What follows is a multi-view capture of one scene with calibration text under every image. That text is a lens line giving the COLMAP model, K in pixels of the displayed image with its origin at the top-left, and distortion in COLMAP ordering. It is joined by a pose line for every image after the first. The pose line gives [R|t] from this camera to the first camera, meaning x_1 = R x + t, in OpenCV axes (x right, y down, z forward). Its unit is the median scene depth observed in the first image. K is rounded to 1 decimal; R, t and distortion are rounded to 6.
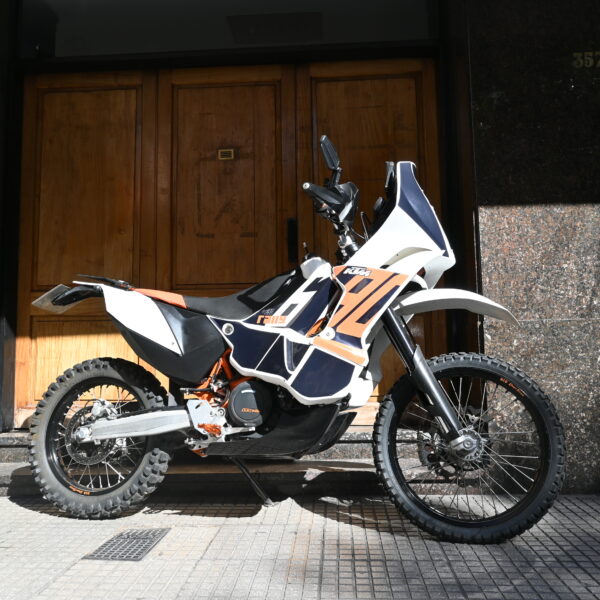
lens RADIAL K [[599.4, 0, 302.0], [0, 599.4, 299.7], [0, 0, 1]] dist [-0.012600, 0.000000]
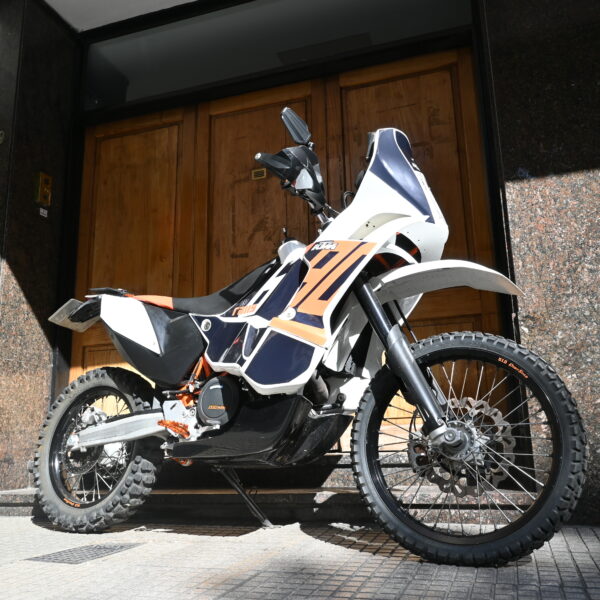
lens RADIAL K [[599.4, 0, 303.4], [0, 599.4, 300.1], [0, 0, 1]] dist [-0.012600, 0.000000]
pose [[0.965850, -0.066097, -0.250528, 0.225339], [0.034971, 0.991322, -0.126720, 0.116124], [0.256730, 0.113631, 0.959780, 0.118210]]
